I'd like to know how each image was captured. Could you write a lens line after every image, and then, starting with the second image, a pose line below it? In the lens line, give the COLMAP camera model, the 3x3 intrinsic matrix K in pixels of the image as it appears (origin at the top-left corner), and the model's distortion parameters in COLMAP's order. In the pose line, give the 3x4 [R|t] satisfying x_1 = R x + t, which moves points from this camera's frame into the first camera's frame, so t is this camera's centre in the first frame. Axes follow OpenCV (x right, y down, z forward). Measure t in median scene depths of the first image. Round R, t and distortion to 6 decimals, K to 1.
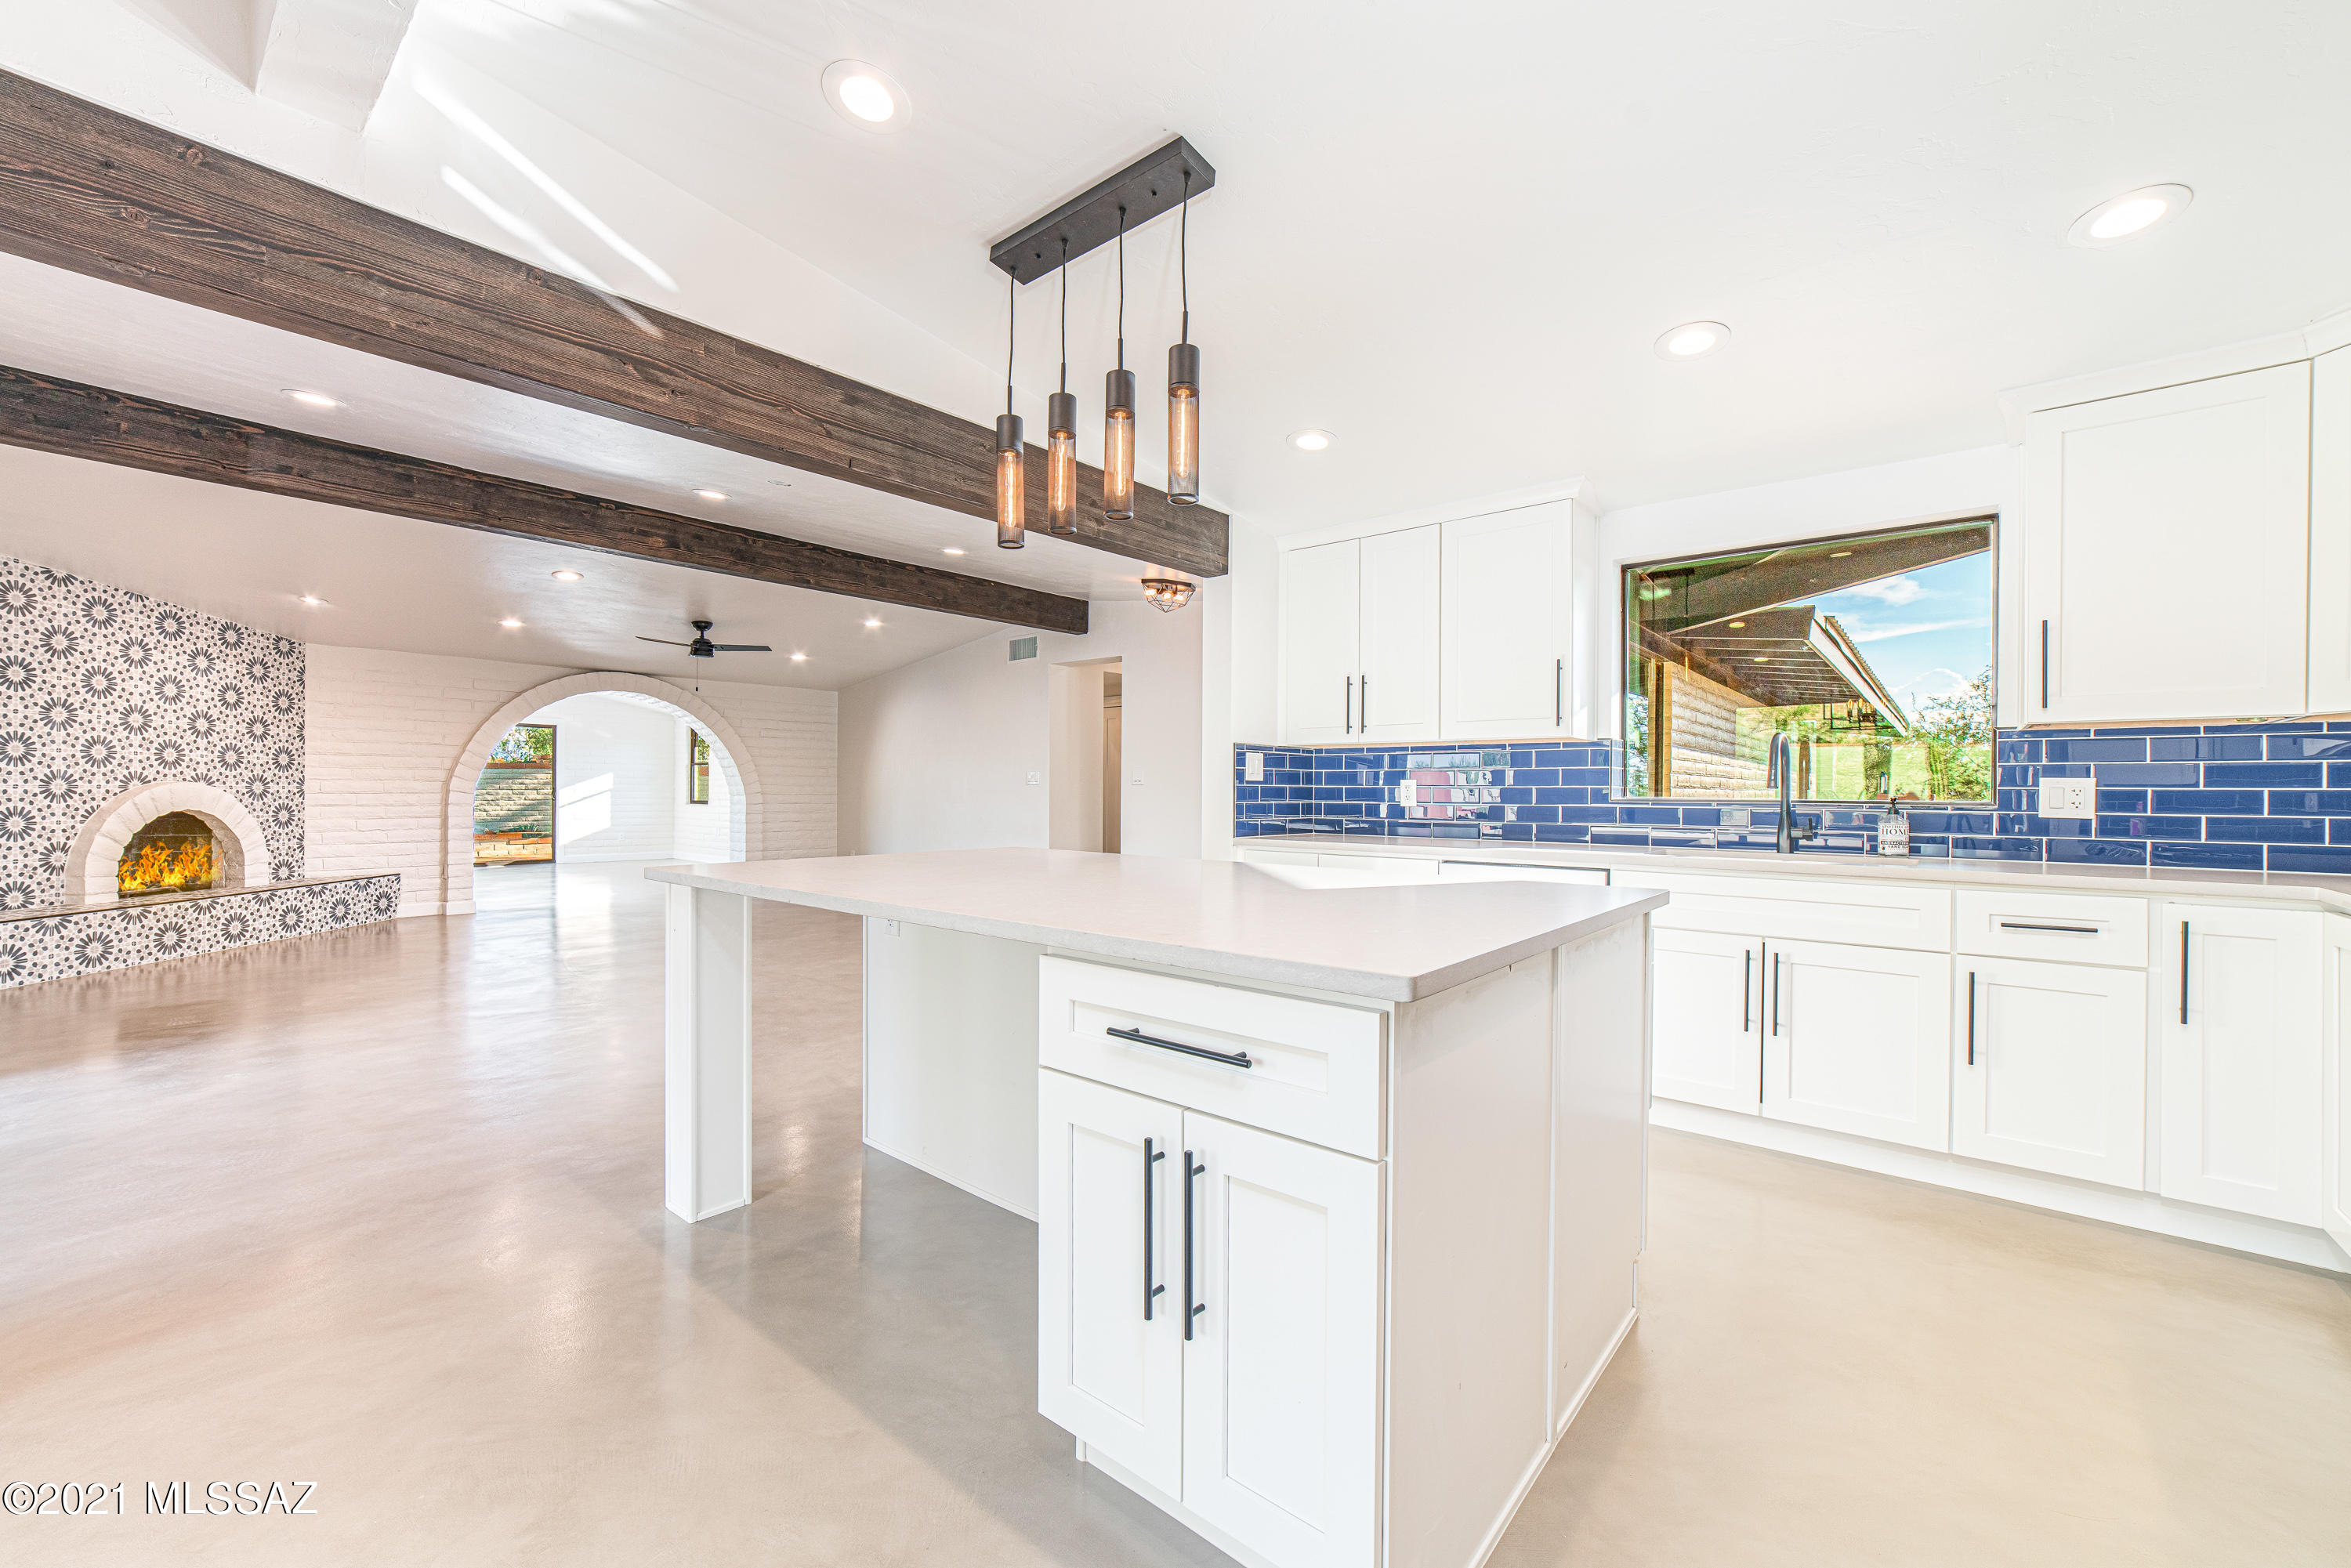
lens RADIAL K [[922.9, 0, 1172.9], [0, 922.9, 794.4], [0, 0, 1]] dist [-0.008183, 0.000708]
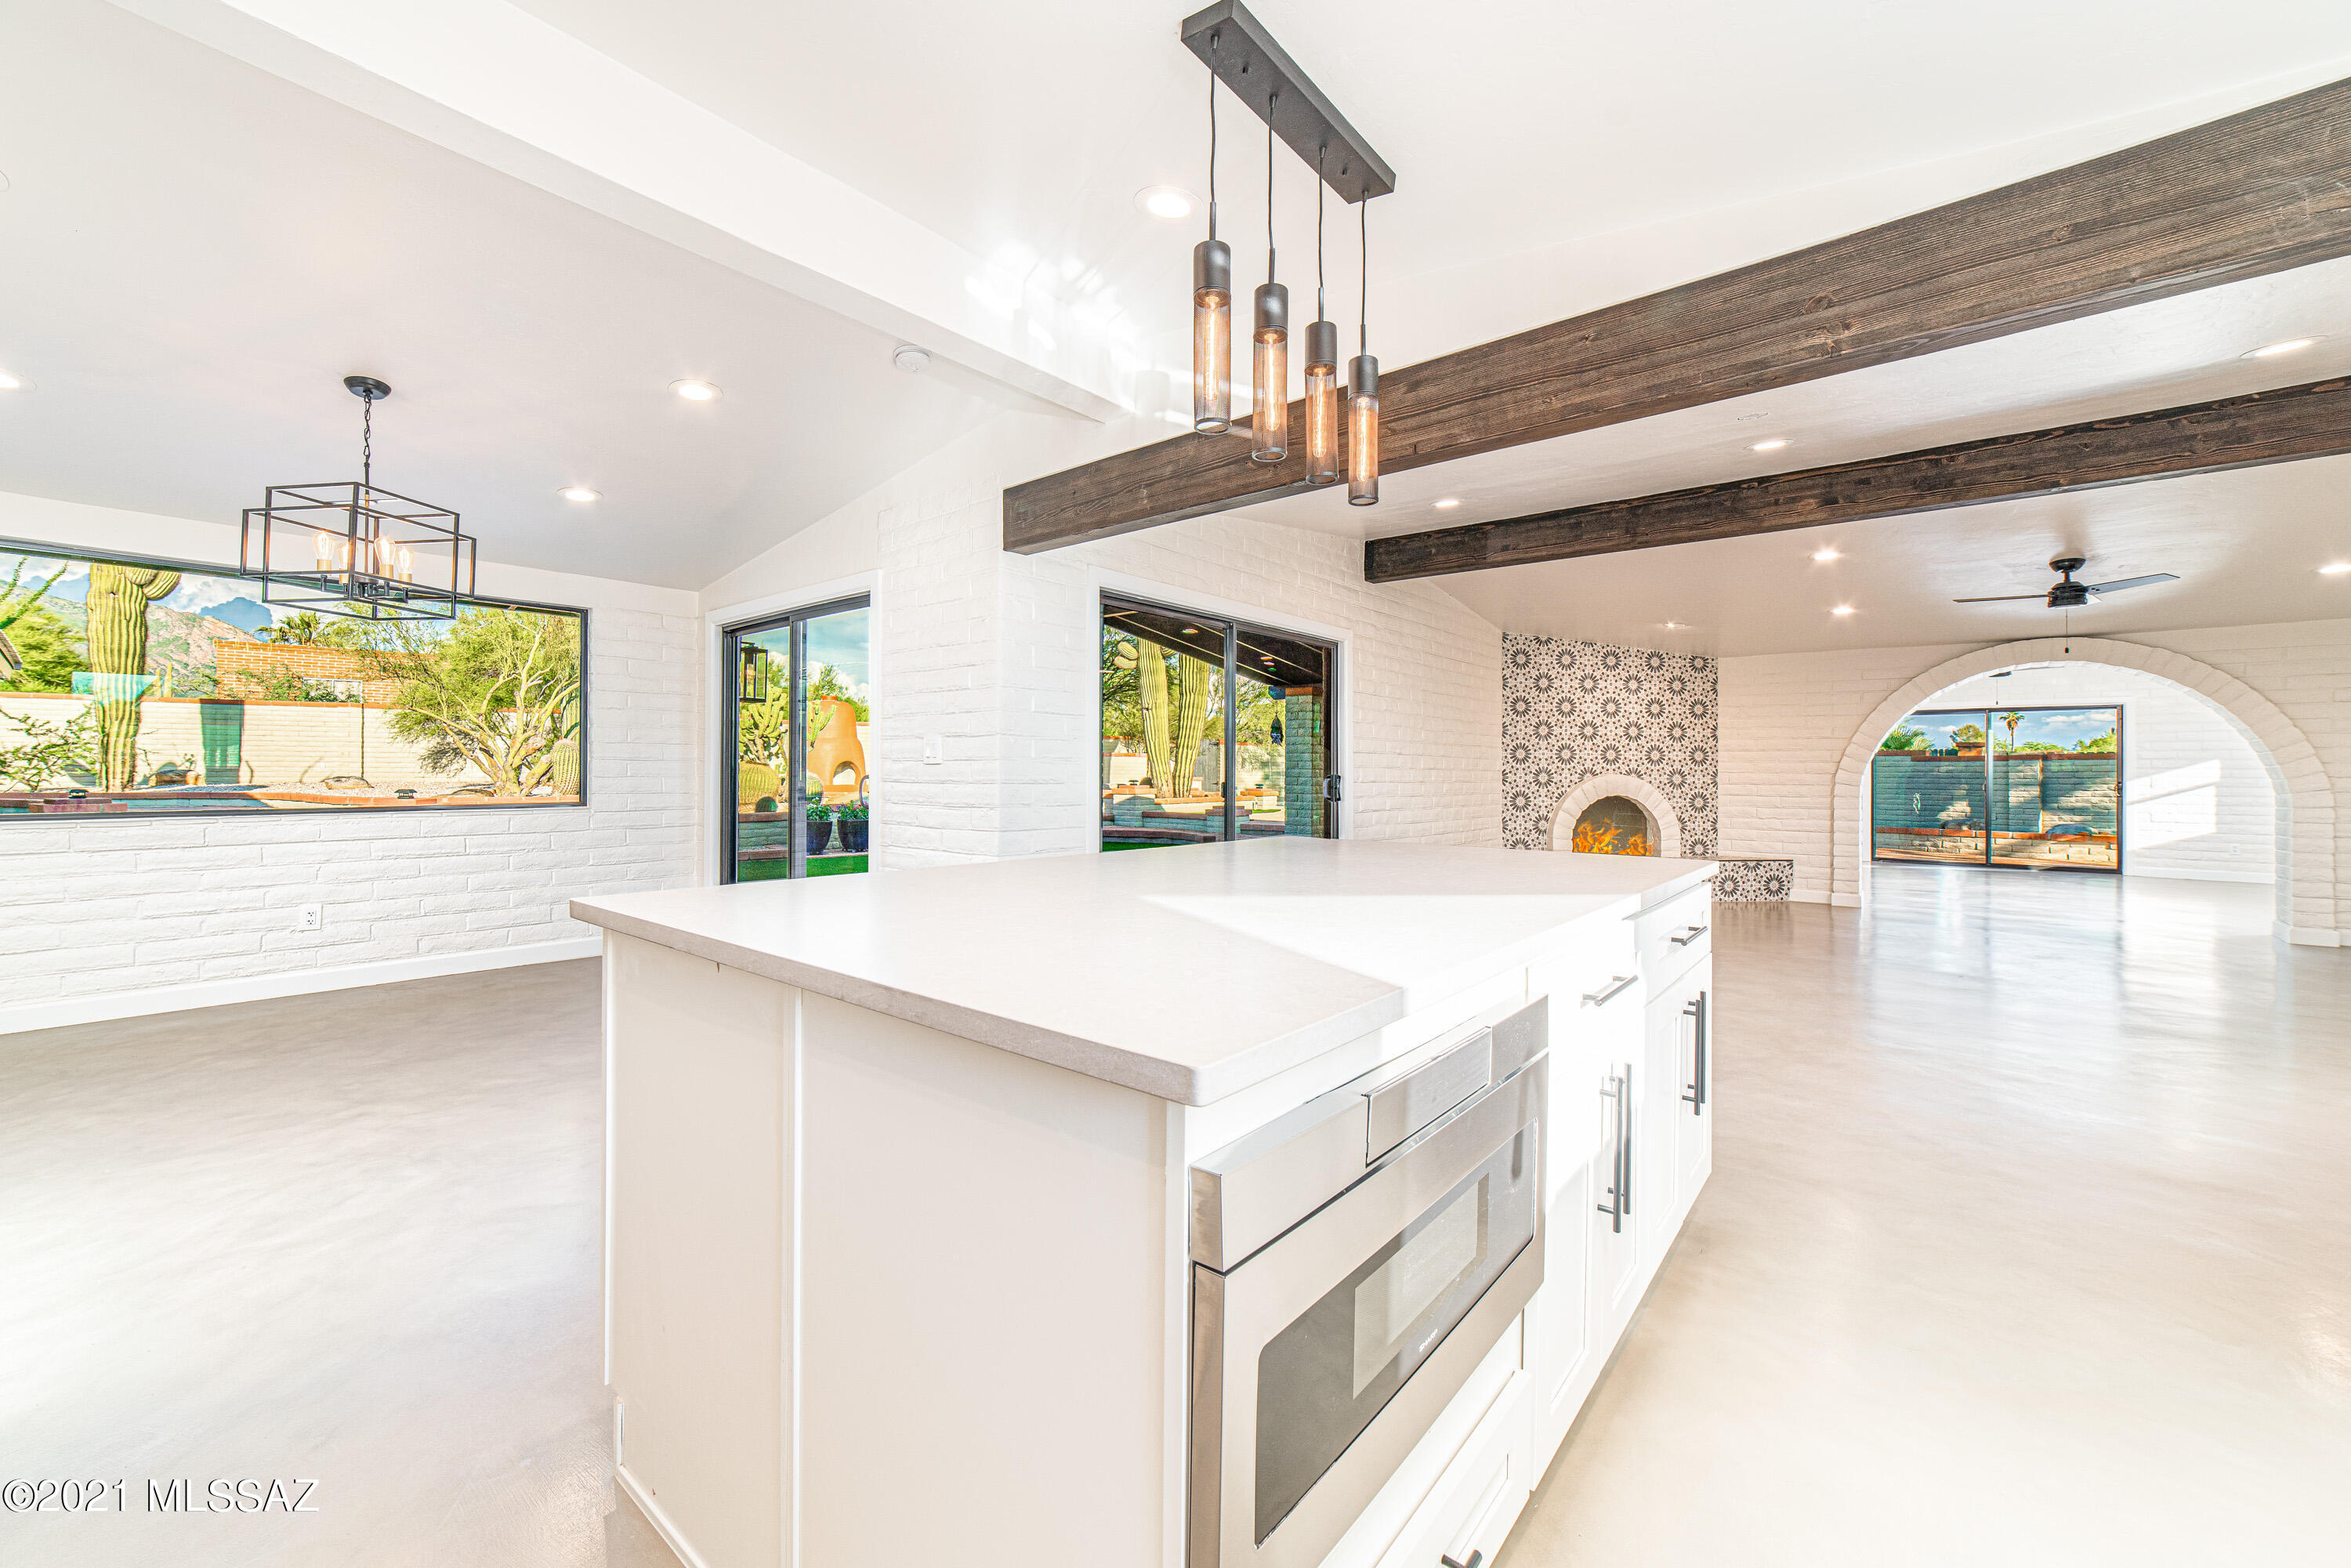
lens RADIAL K [[922.9, 0, 1164.1], [0, 922.9, 771.0], [0, 0, 1]] dist [-0.008183, 0.000708]
pose [[0.019526, -0.008410, -0.999774, 0.254561], [-0.011223, 0.999900, -0.008631, 0.000230], [0.999746, 0.011389, 0.019430, 0.284479]]
